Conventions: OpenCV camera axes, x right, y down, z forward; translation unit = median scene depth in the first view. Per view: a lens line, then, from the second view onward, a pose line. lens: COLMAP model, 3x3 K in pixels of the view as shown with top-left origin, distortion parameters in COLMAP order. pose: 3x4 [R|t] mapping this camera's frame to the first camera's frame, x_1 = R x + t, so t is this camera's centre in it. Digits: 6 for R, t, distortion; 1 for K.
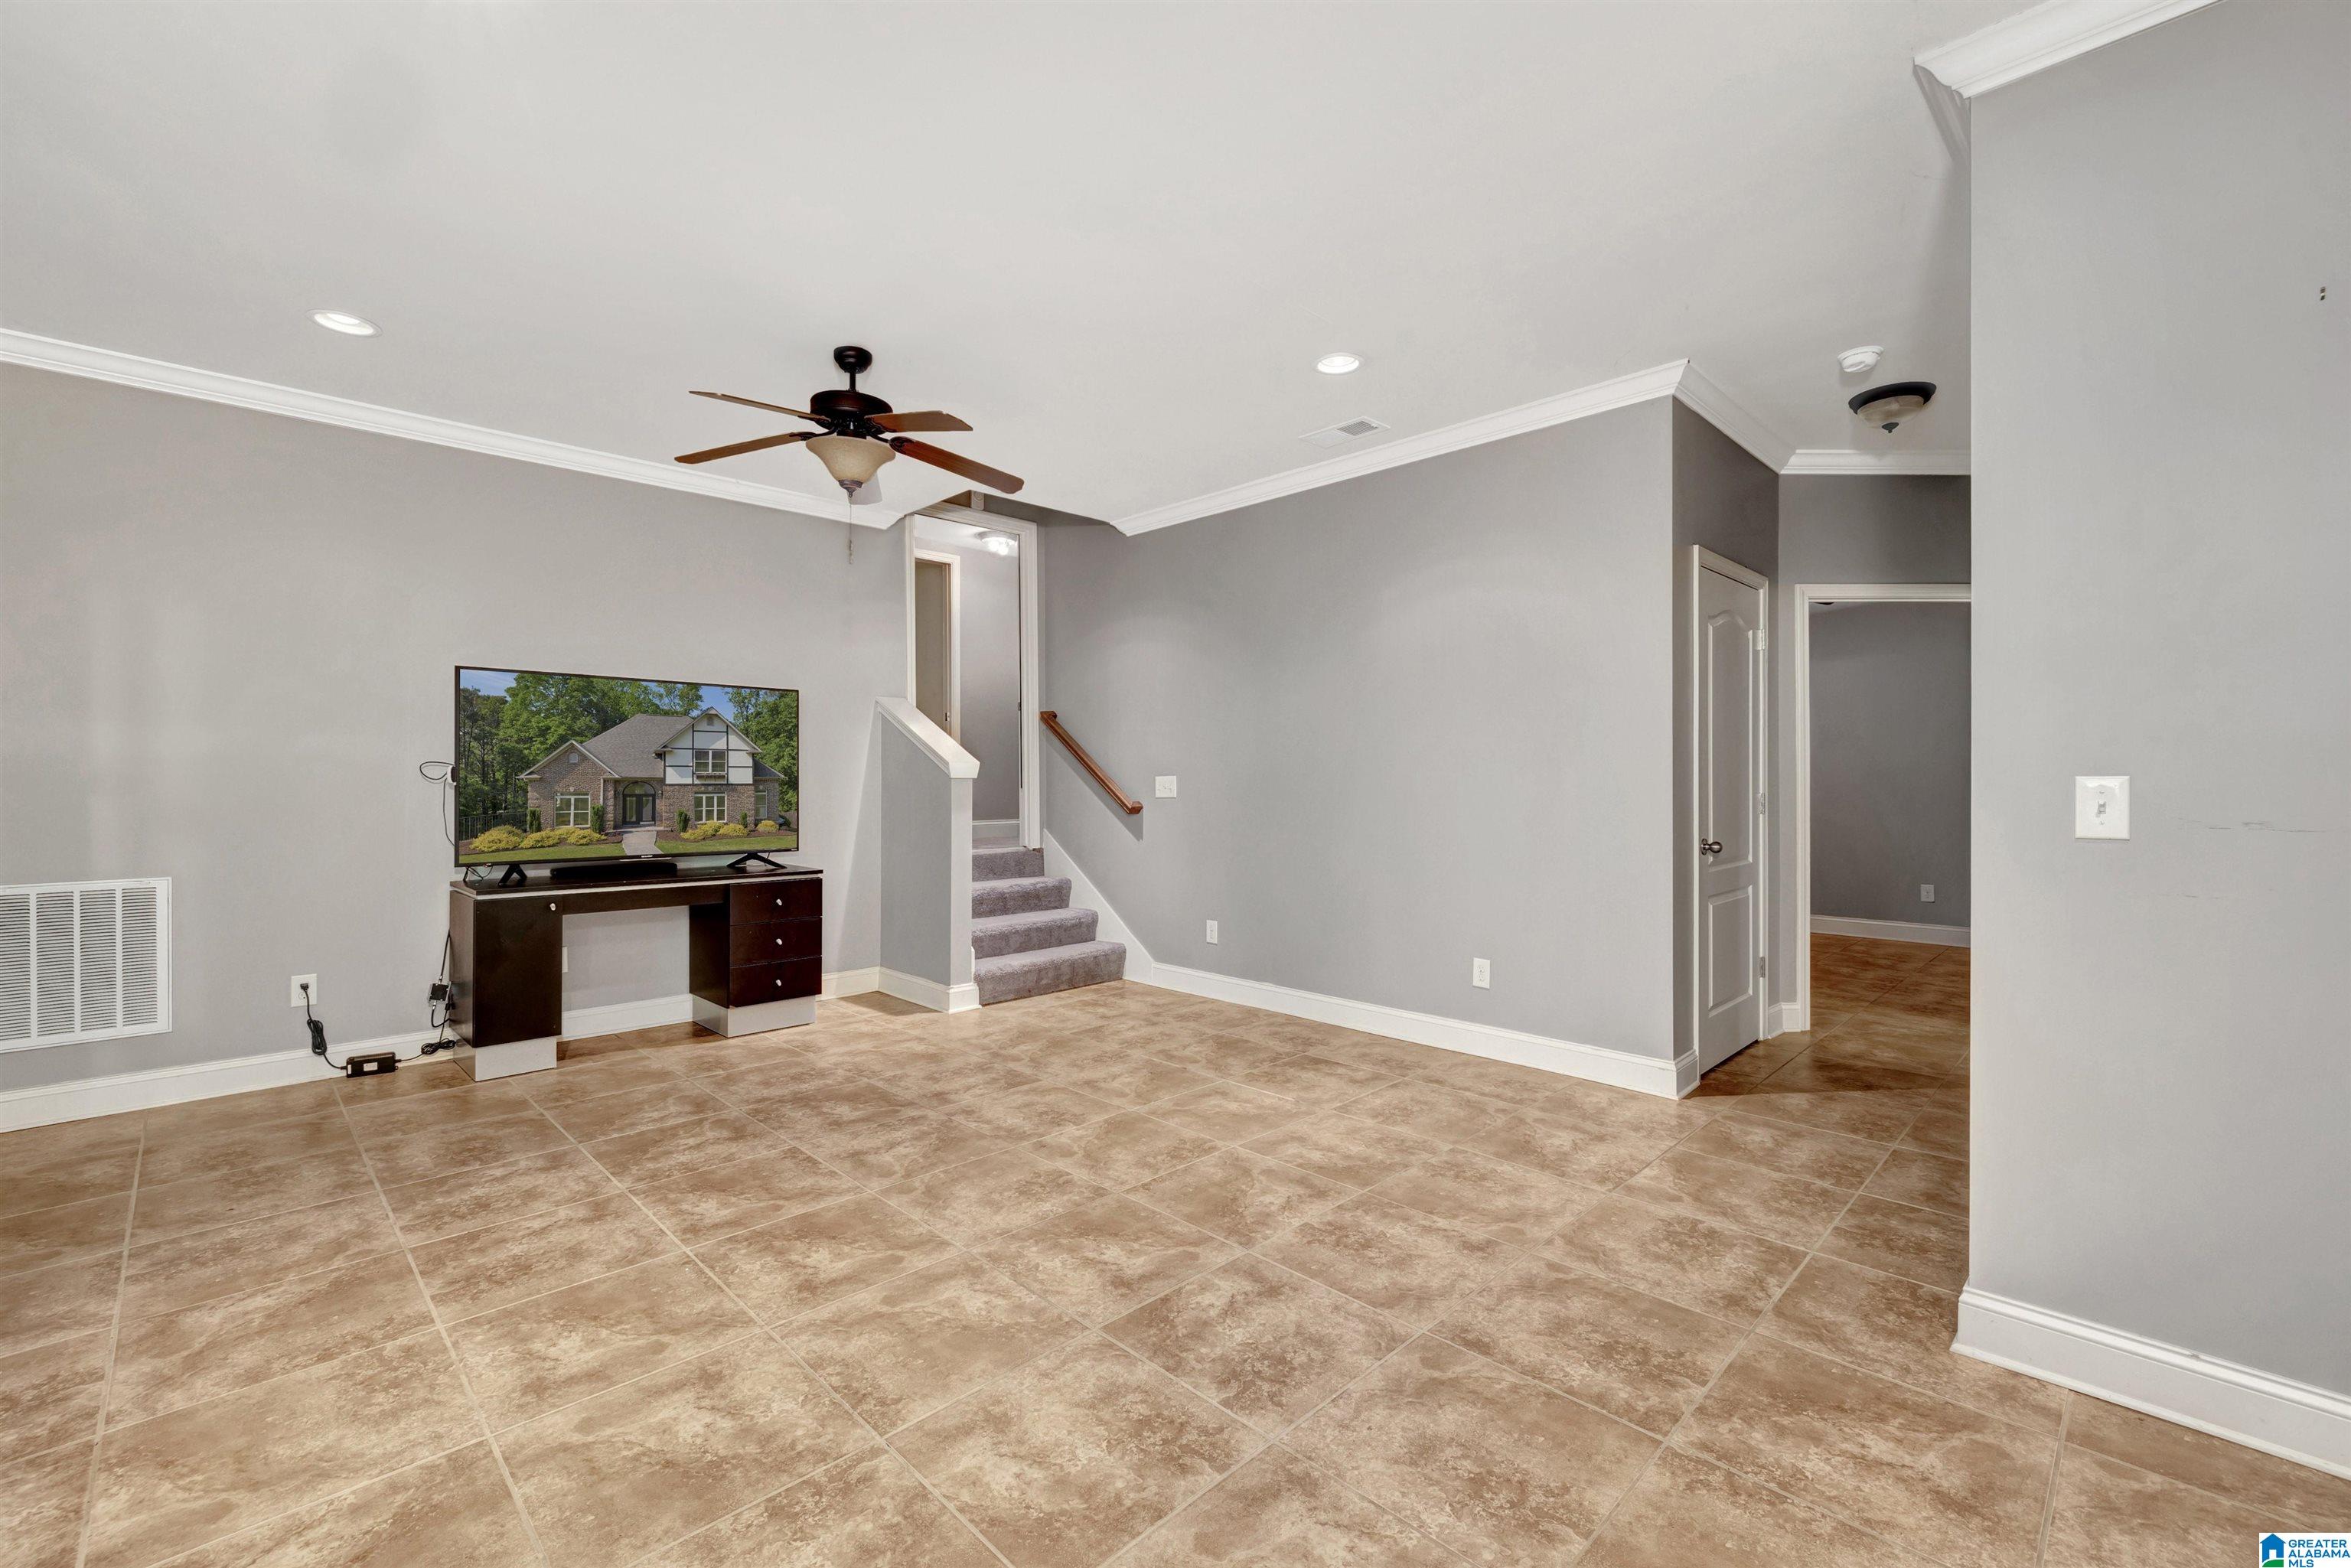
lens RADIAL K [[970.8, 0, 1175.5], [0, 970.8, 784.0], [0, 0, 1]] dist [0.000947, -0.000037]
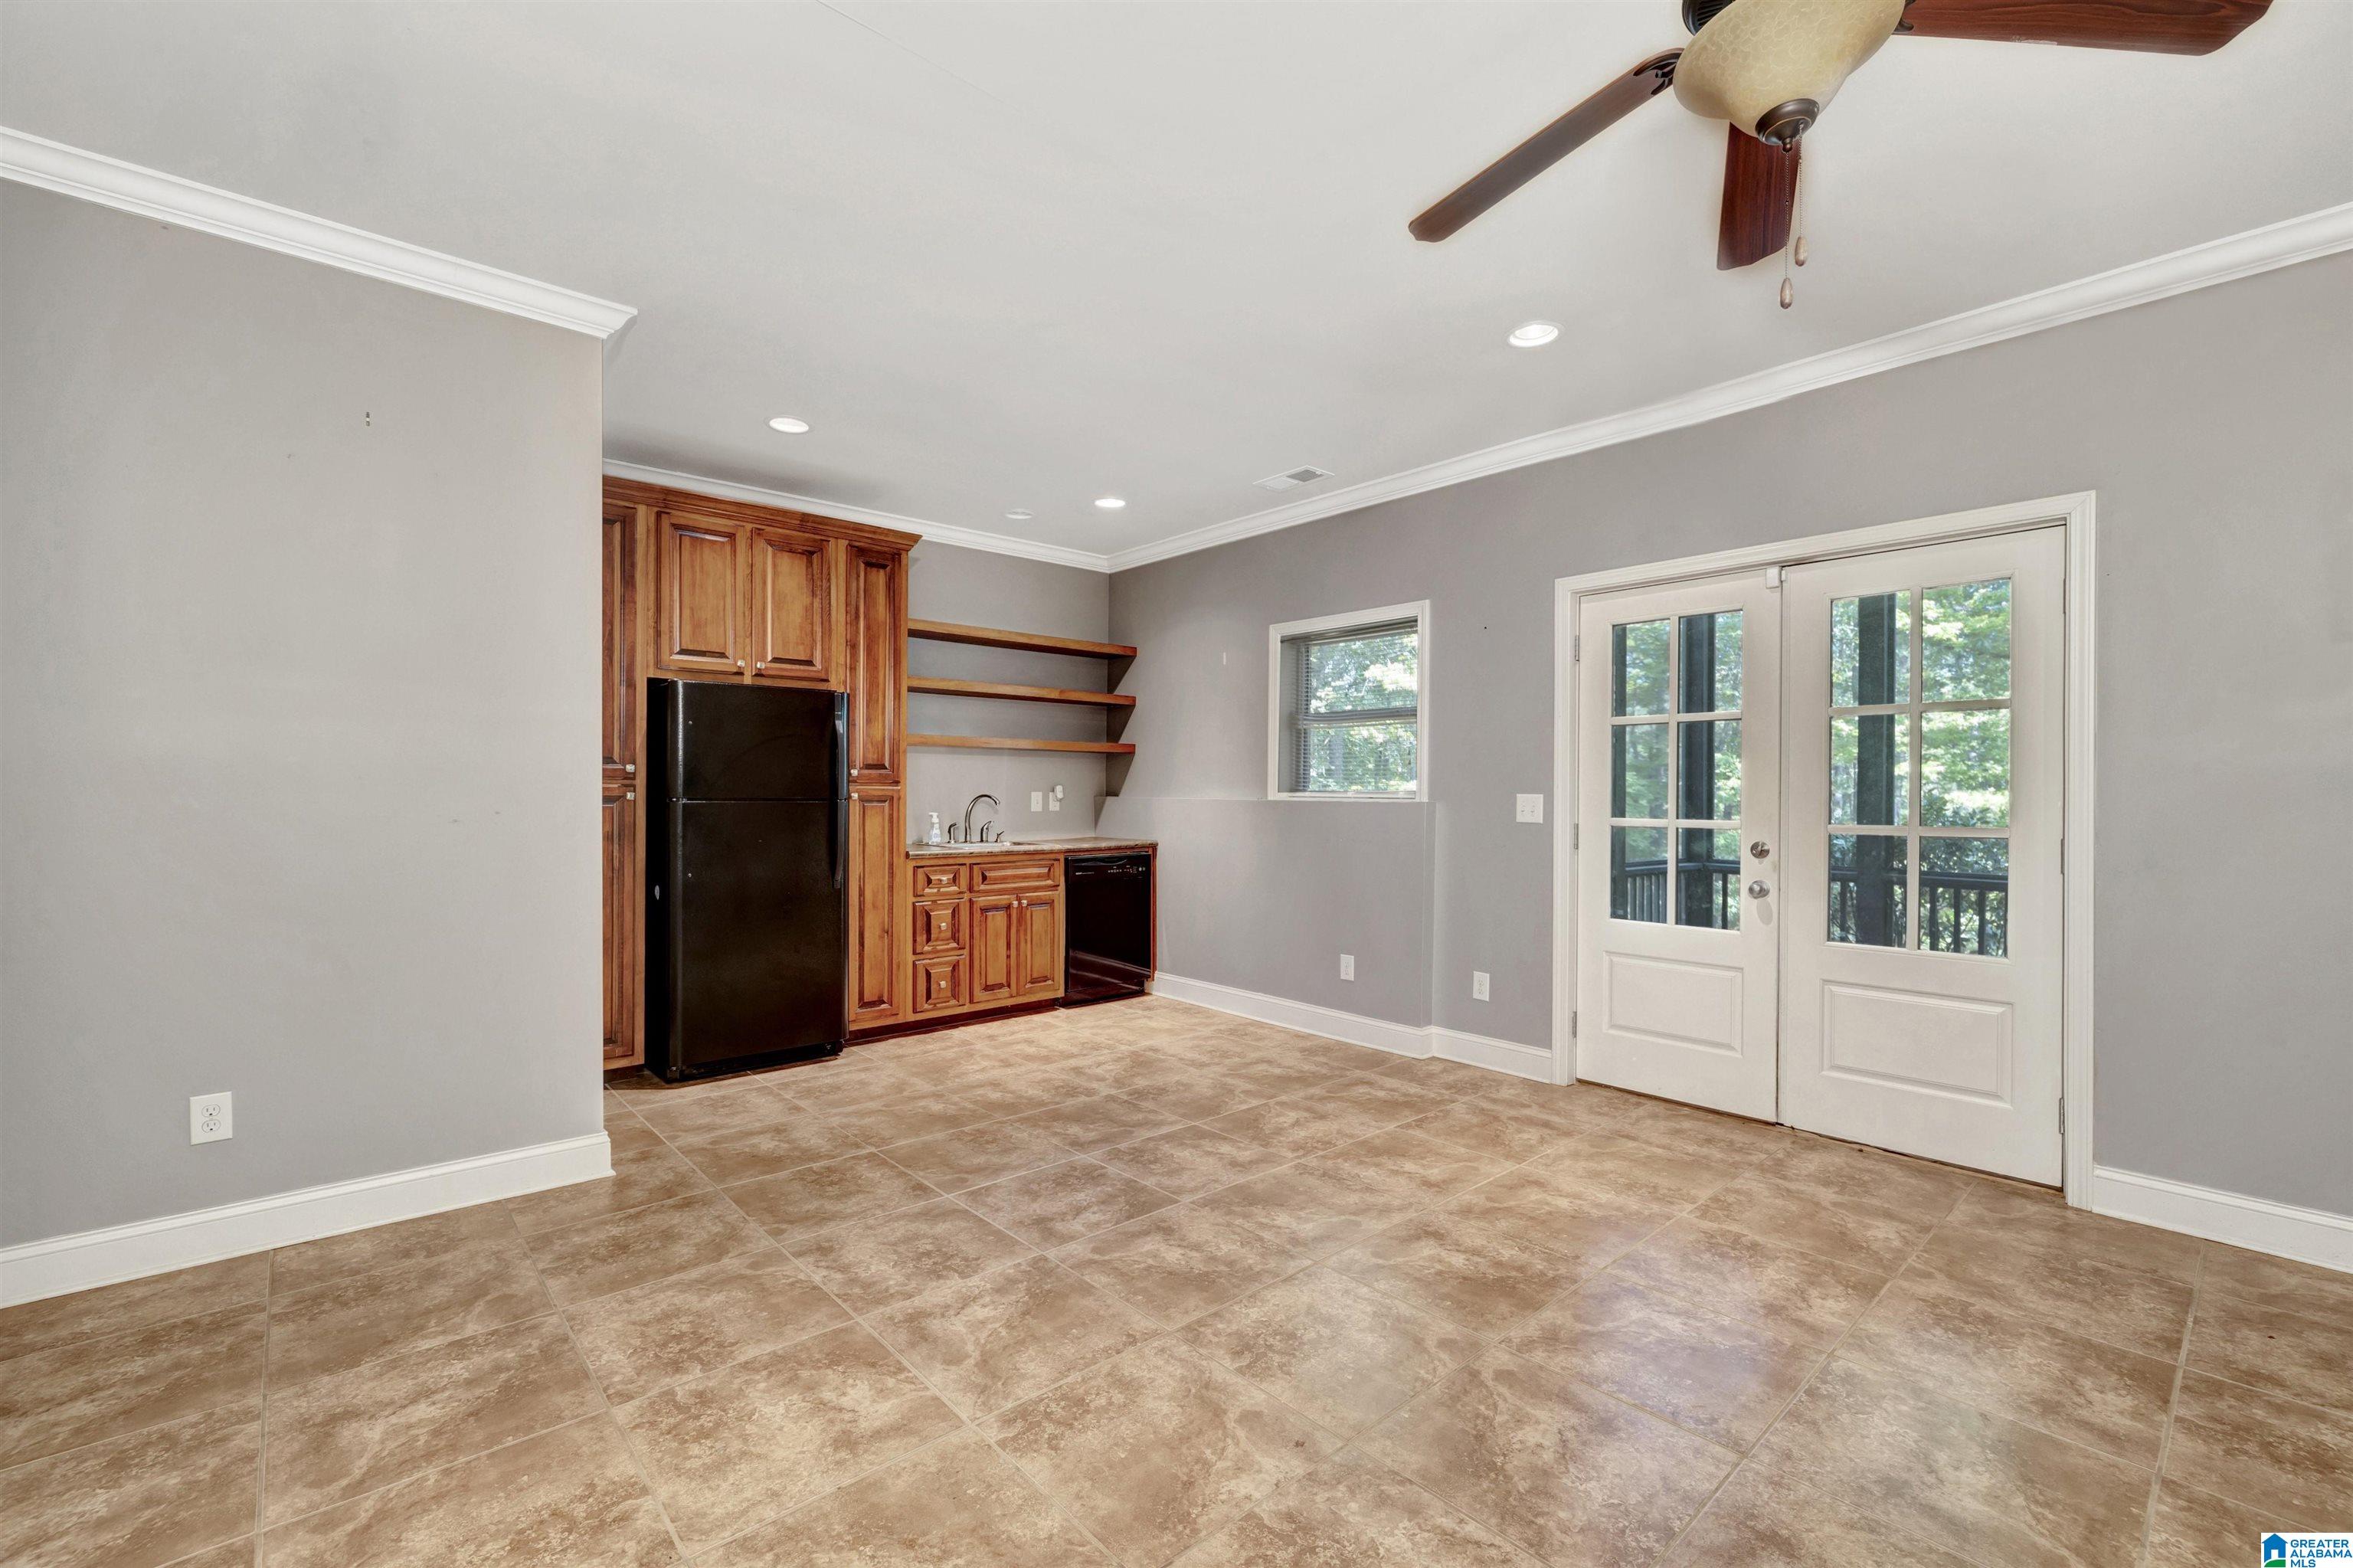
lens RADIAL K [[1007.6, 0, 1173.0], [0, 1007.6, 796.0], [0, 0, 1]] dist [0.000869, -0.000549]
pose [[-0.998592, -0.002855, 0.052961, -0.112397], [-0.002421, 0.999963, 0.008252, -0.014510], [-0.052983, 0.008112, -0.998562, 1.938076]]
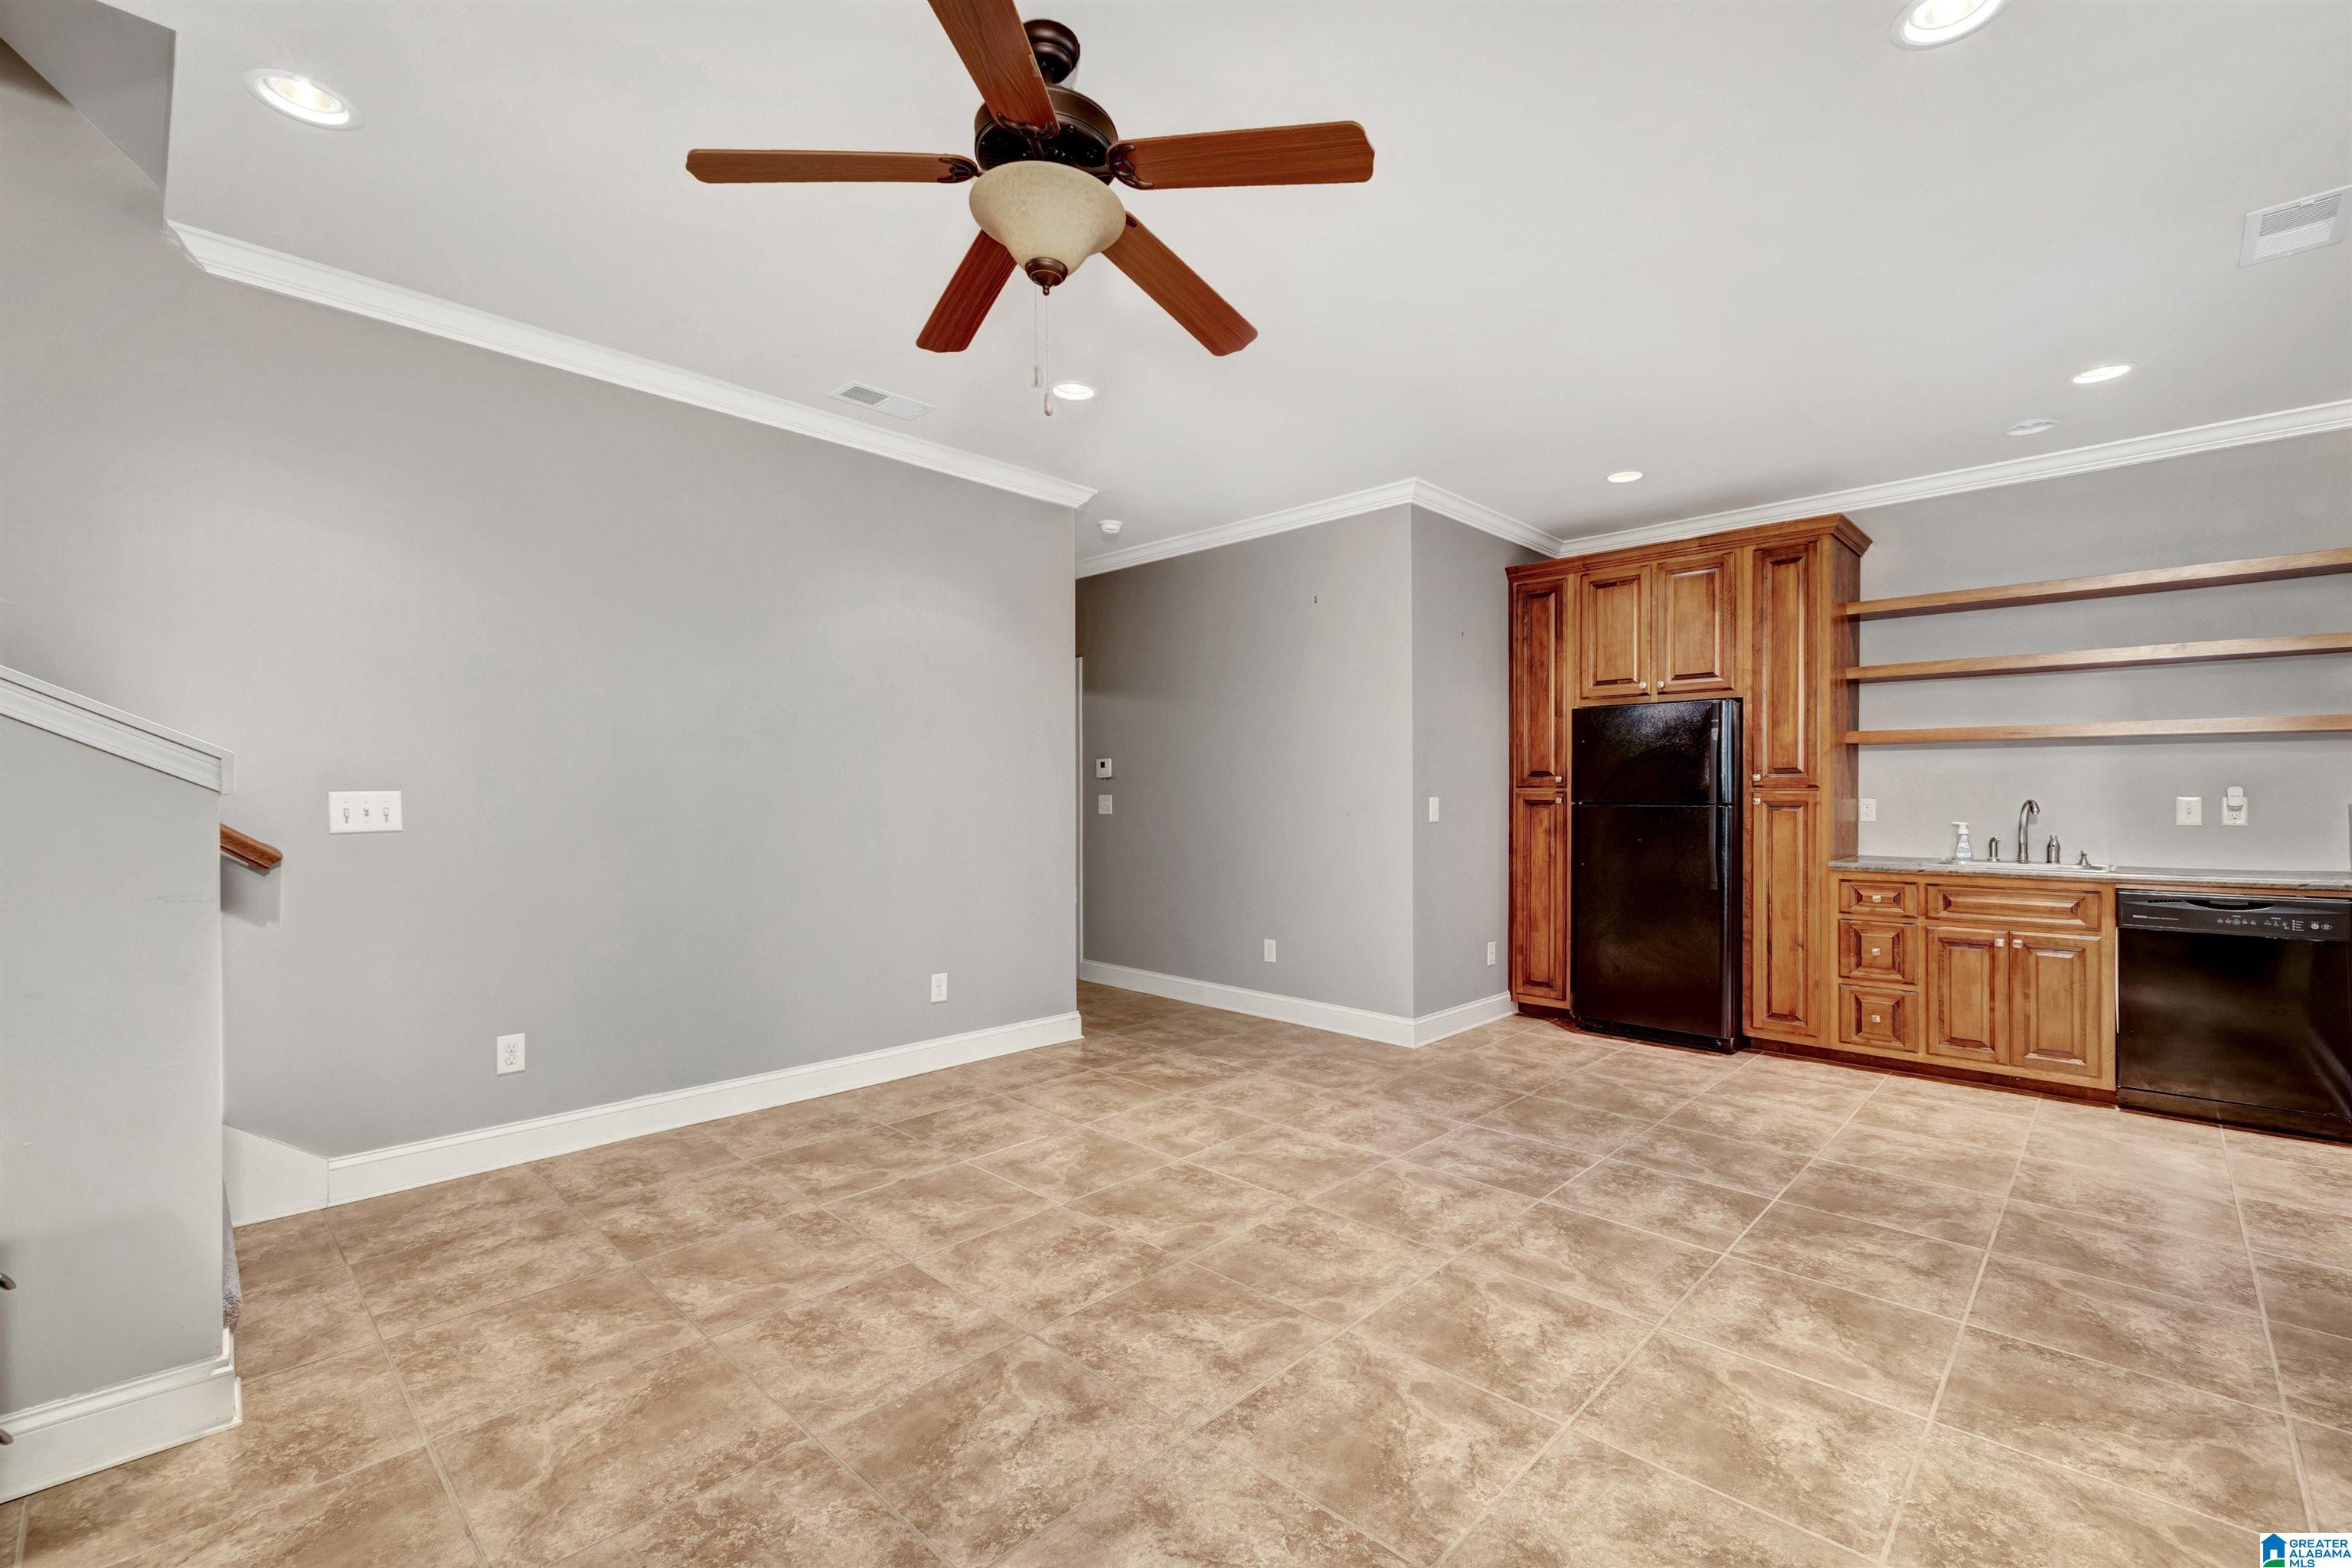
lens RADIAL K [[1007.1, 0, 1172.5], [0, 1007.1, 796.0], [0, 0, 1]] dist [0.000869, -0.000549]
pose [[-0.015902, 0.001808, 0.999872, -1.208837], [0.003485, 0.999992, -0.001752, -0.007730], [-0.999867, 0.003456, -0.015909, 1.241328]]
